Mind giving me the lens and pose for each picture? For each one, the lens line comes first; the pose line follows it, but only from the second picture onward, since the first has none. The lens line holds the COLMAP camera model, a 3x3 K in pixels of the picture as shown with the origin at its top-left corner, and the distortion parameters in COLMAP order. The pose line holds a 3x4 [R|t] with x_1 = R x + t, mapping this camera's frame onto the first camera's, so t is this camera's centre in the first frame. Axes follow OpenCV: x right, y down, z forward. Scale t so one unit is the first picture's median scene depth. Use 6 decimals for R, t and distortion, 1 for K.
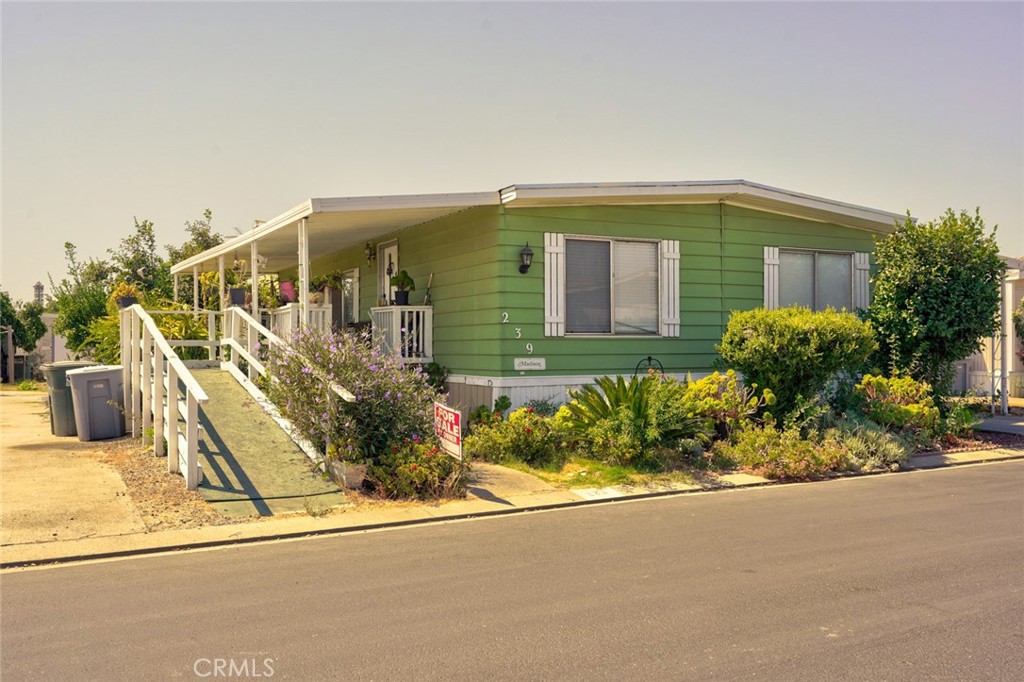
lens RADIAL K [[955.5, 0, 511.4], [0, 955.5, 334.8], [0, 0, 1]] dist [-0.014282, 0.000000]
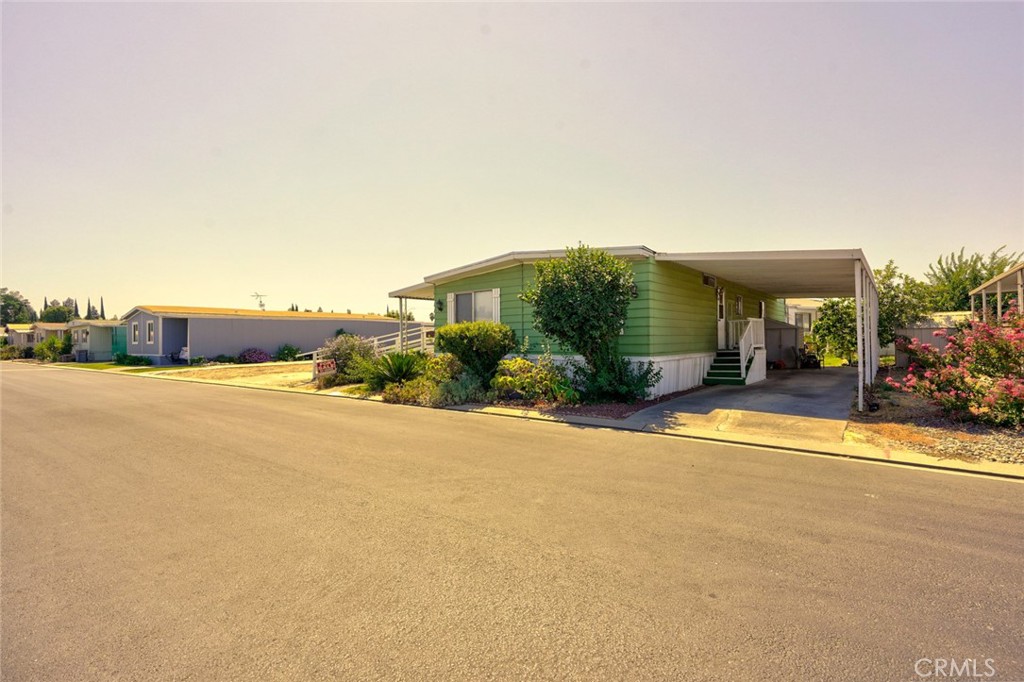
lens RADIAL K [[460.0, 0, 511.7], [0, 460.0, 332.2], [0, 0, 1]] dist [0.031841, 0.000180]
pose [[0.382009, -0.014091, -0.924051, 1.078246], [0.013620, 0.999861, -0.009617, 0.003751], [0.924058, -0.008912, 0.382147, 0.658230]]
